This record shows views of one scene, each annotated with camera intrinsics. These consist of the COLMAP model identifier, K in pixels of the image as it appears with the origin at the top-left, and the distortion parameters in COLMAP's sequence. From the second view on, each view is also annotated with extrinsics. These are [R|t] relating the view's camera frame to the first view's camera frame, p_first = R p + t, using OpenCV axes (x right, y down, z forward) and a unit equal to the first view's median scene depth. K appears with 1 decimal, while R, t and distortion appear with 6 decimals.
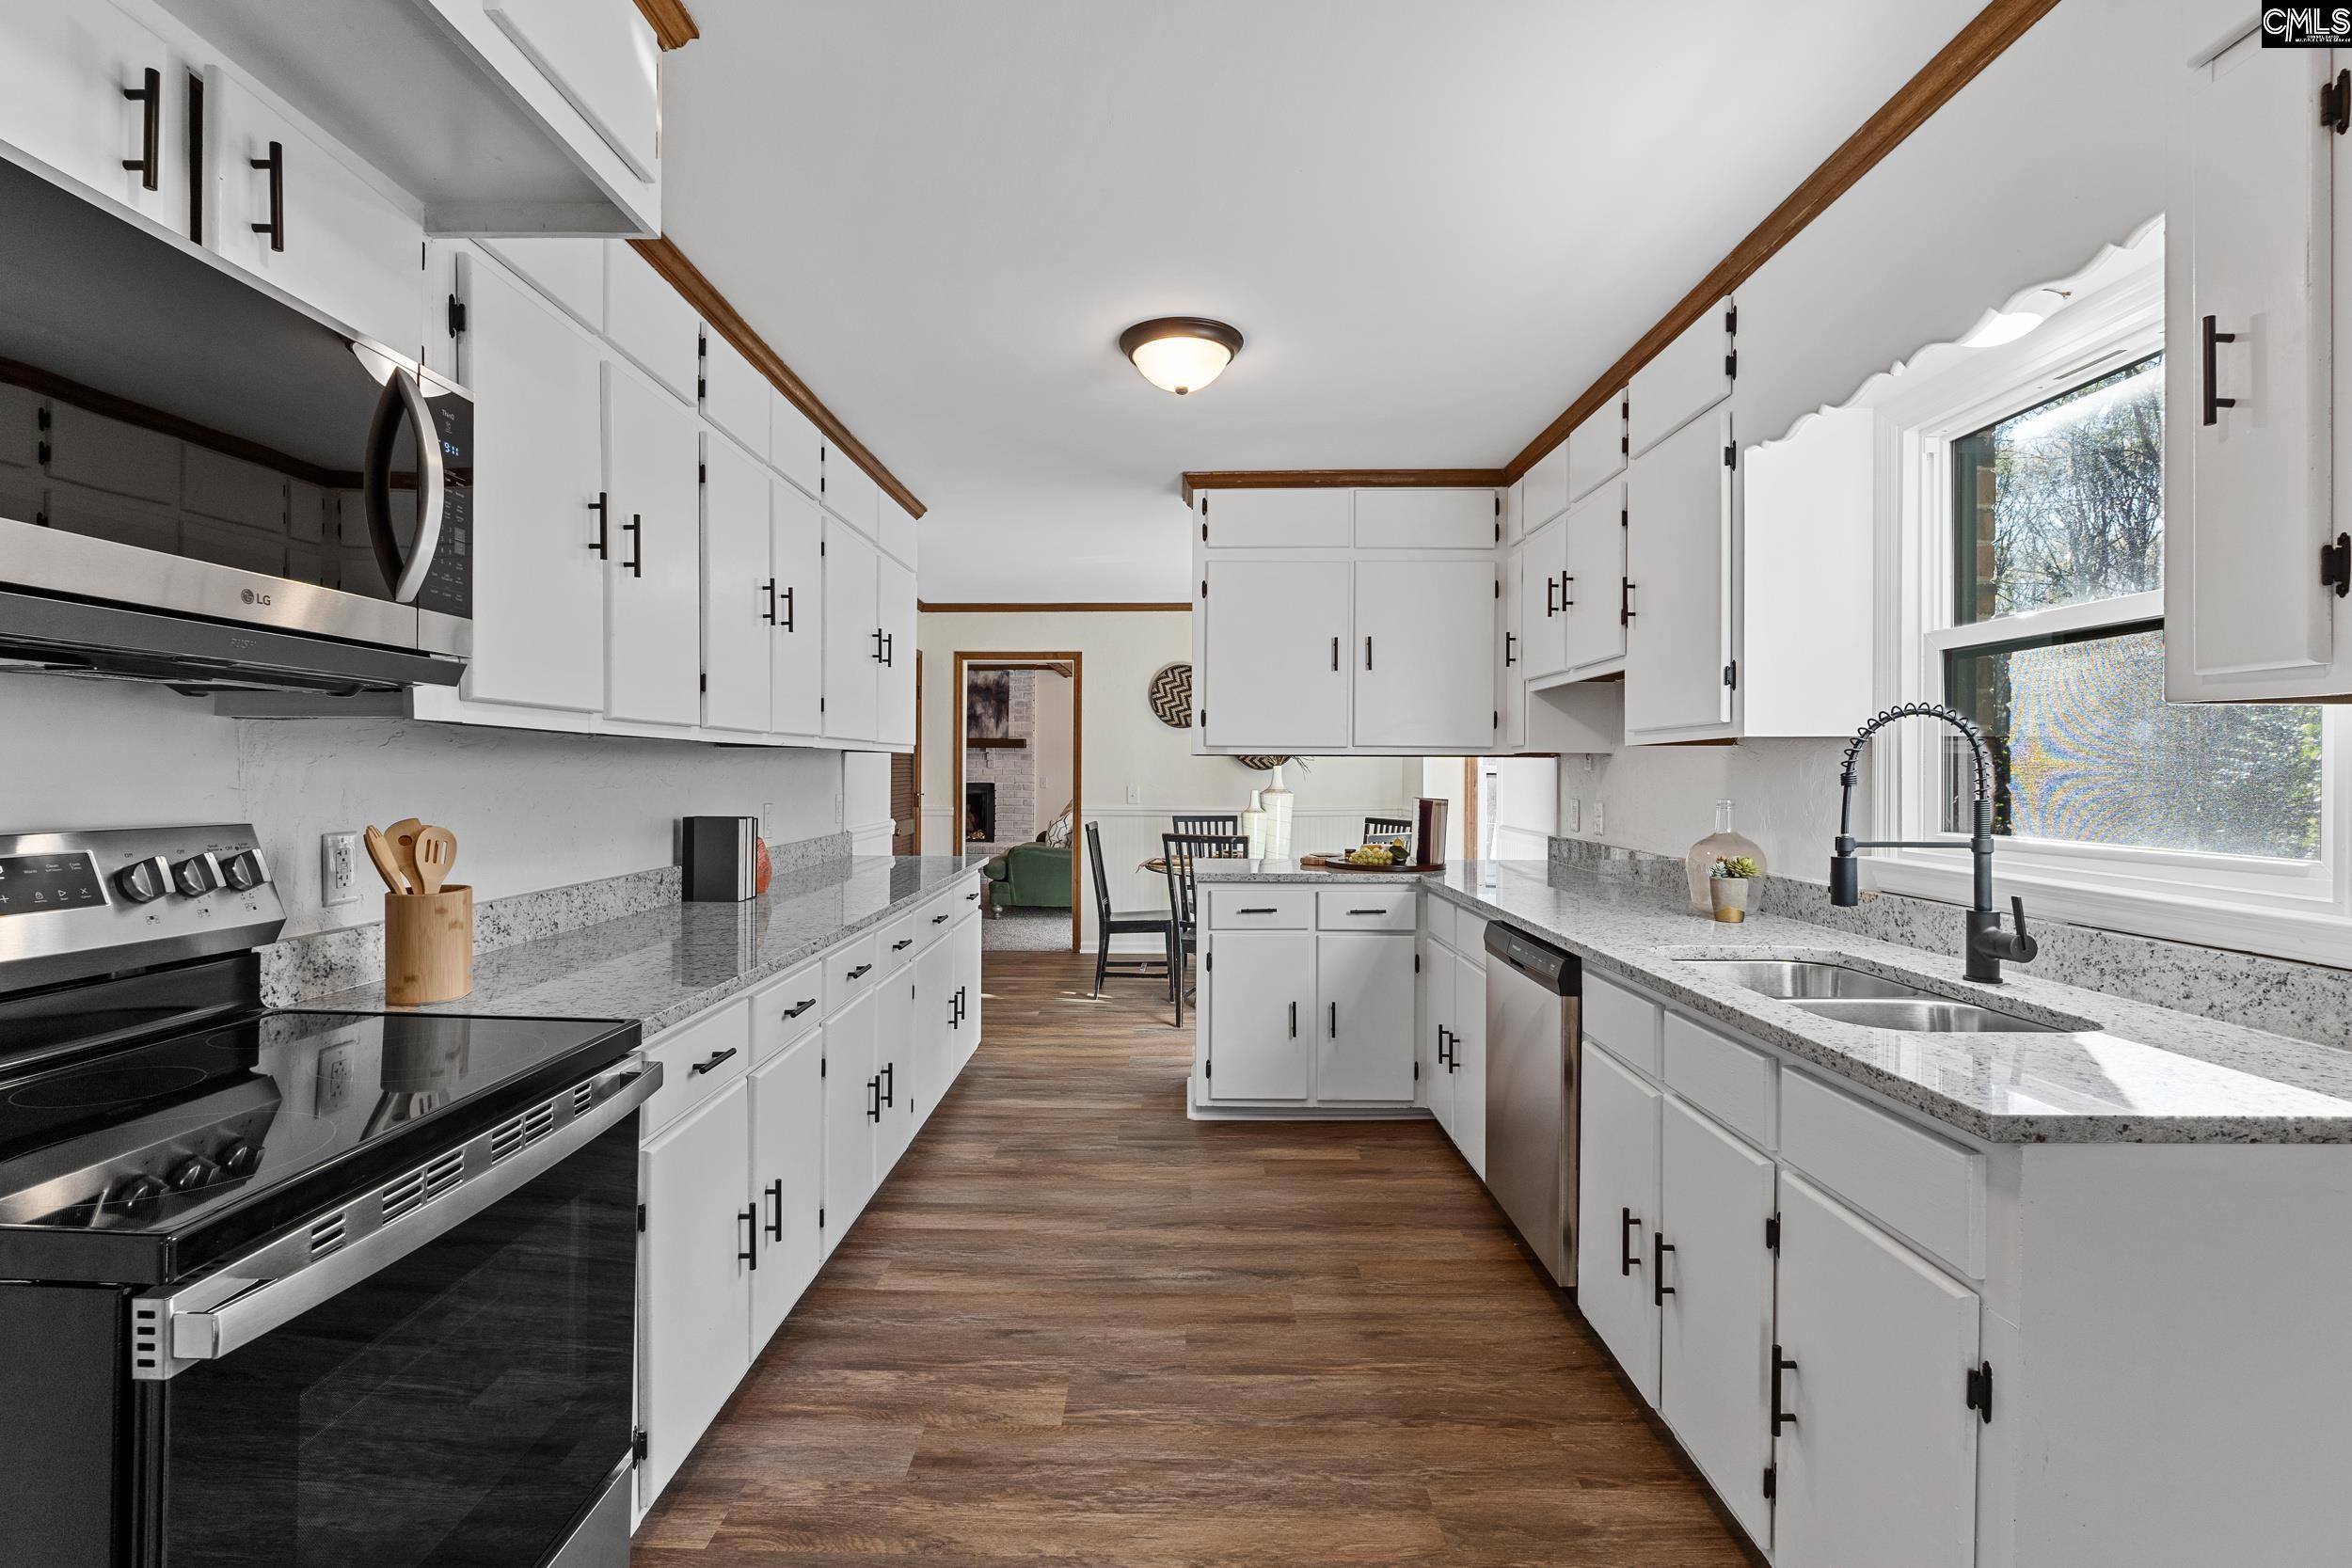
lens RADIAL K [[1075.6, 0, 1175.3], [0, 1075.6, 778.3], [0, 0, 1]] dist [-0.006956, 0.000651]
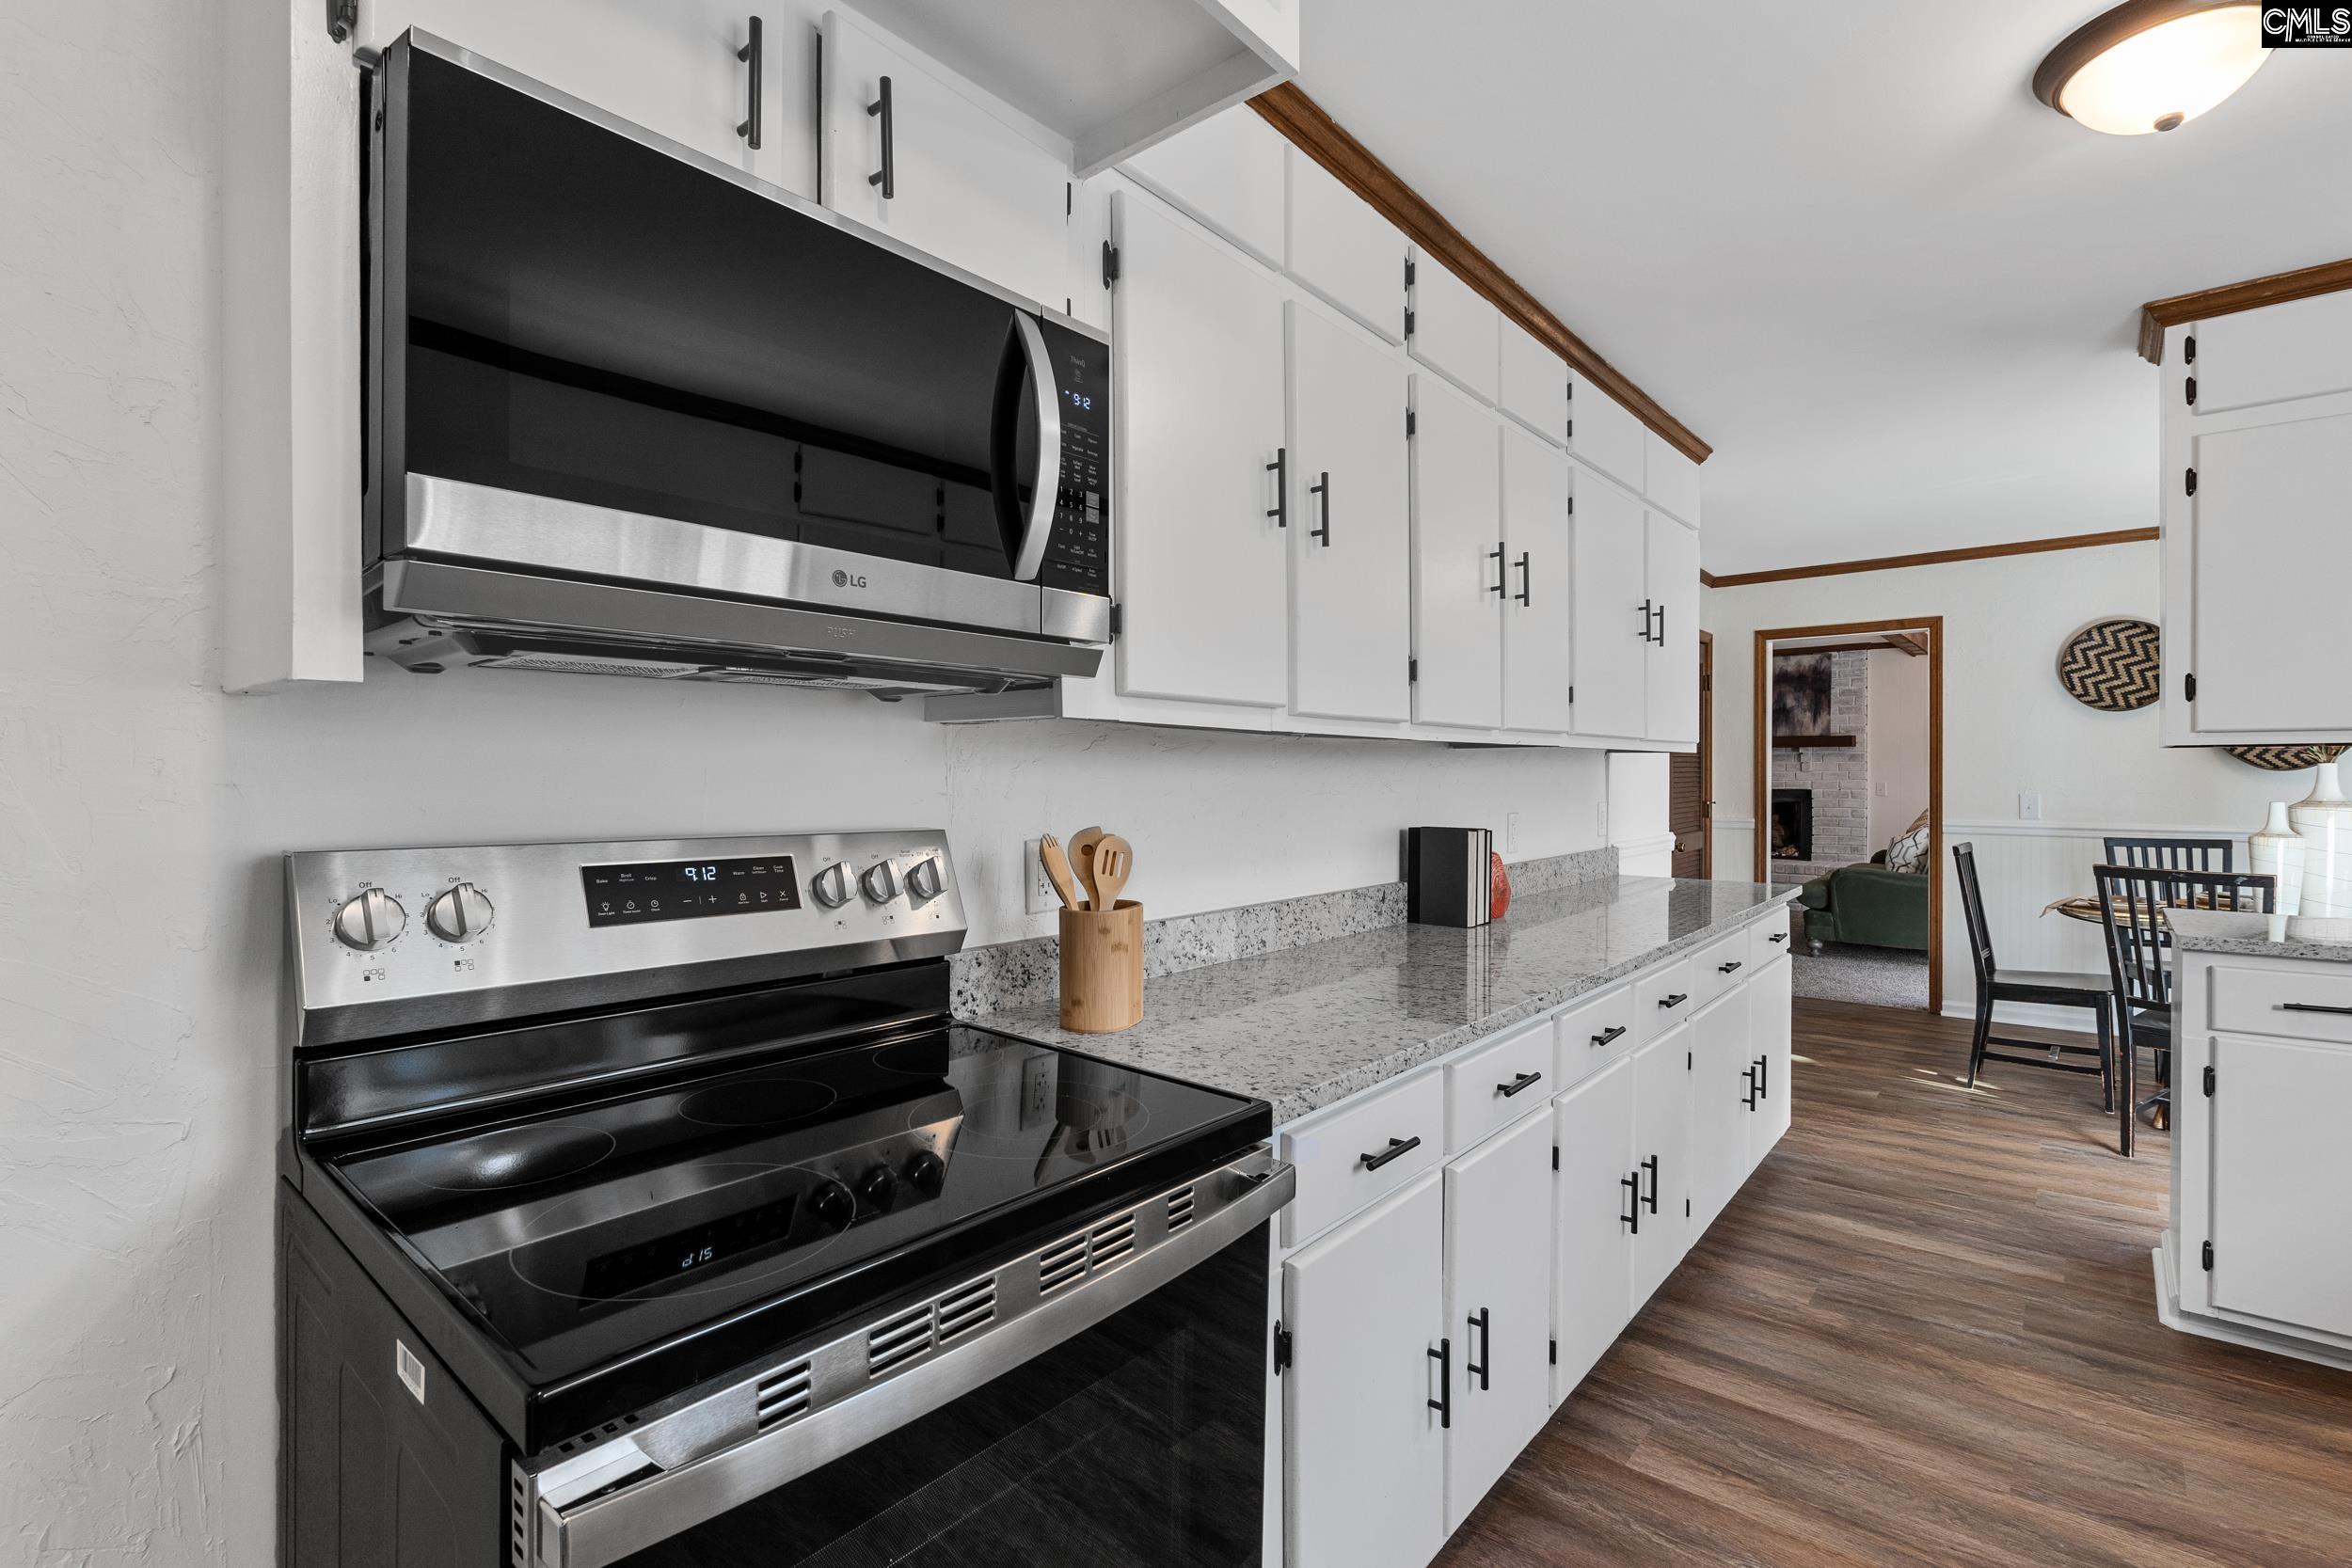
lens RADIAL K [[1075.6, 0, 1171.7], [0, 1075.6, 778.3], [0, 0, 1]] dist [-0.006956, 0.000651]
pose [[0.761935, -0.003990, -0.647642, -0.032150], [0.000577, 0.999985, -0.005482, 0.000400], [0.647654, 0.003804, 0.761925, 0.202062]]
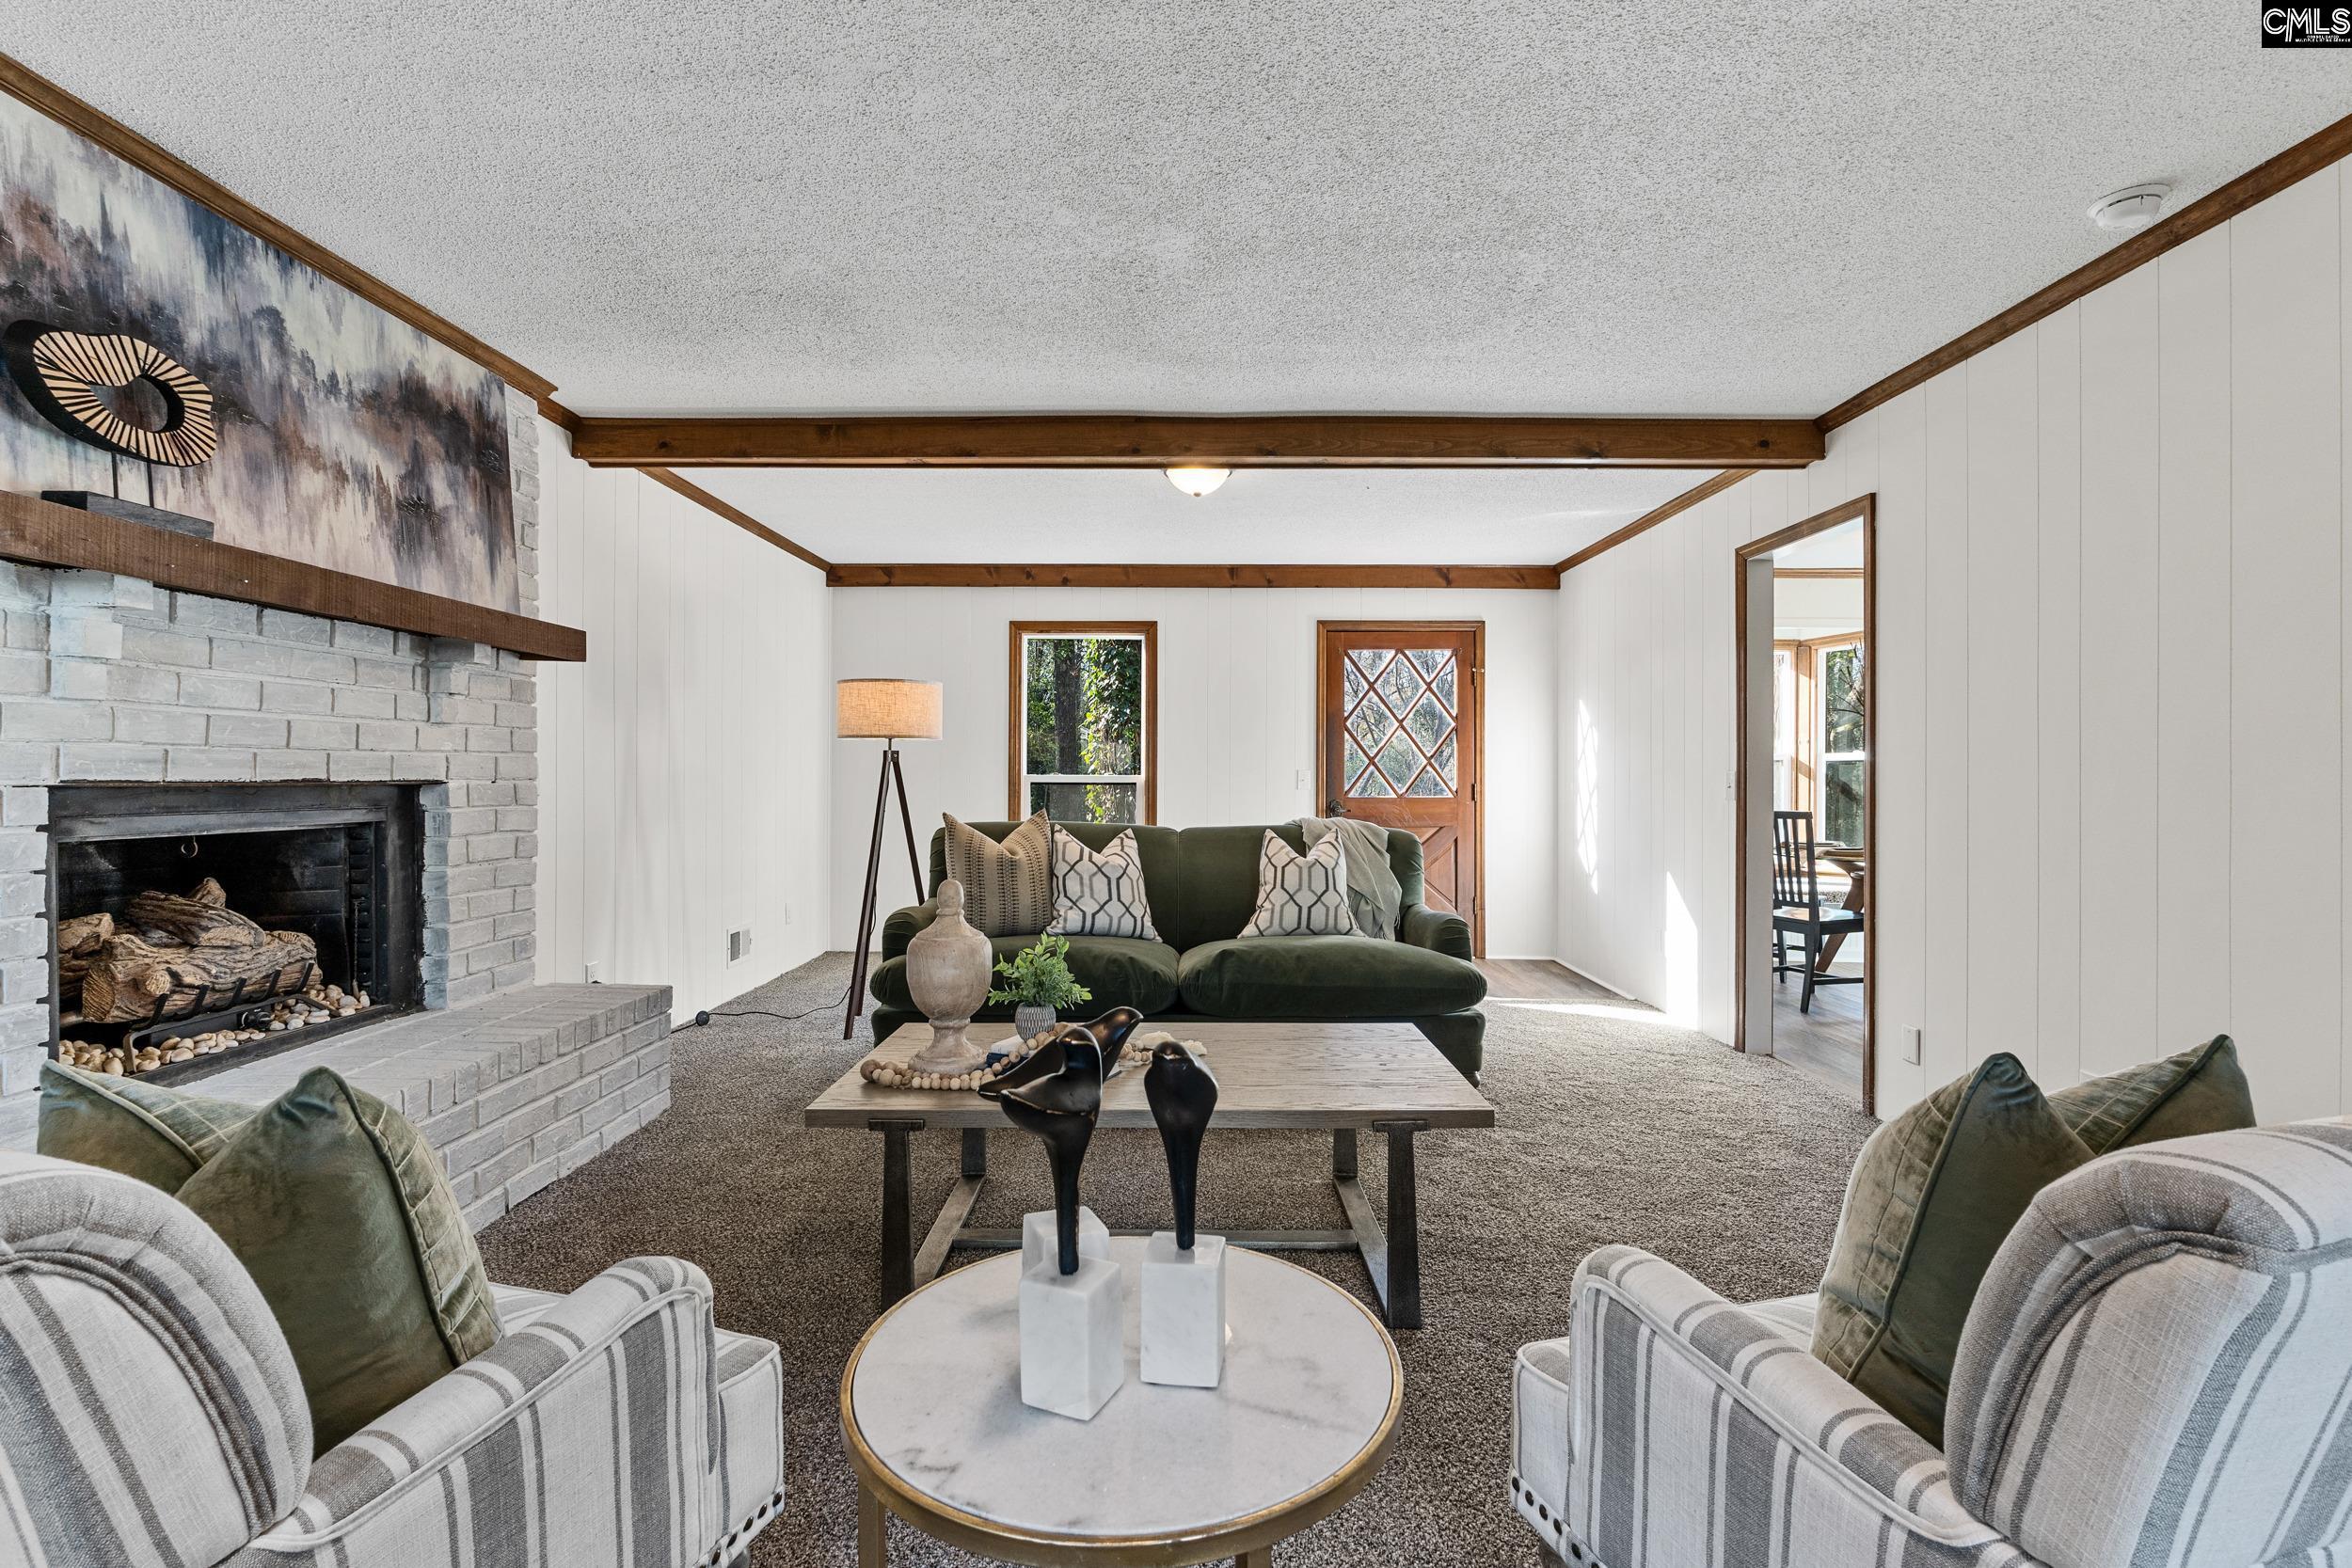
lens RADIAL K [[1075.6, 0, 1175.4], [0, 1075.6, 761.6], [0, 0, 1]] dist [-0.006956, 0.000651]
pose [[0.014774, 0.006000, 0.999873, -1.801157], [0.001971, 0.999980, -0.006030, 0.006237], [-0.999889, 0.002060, 0.014761, 3.460661]]
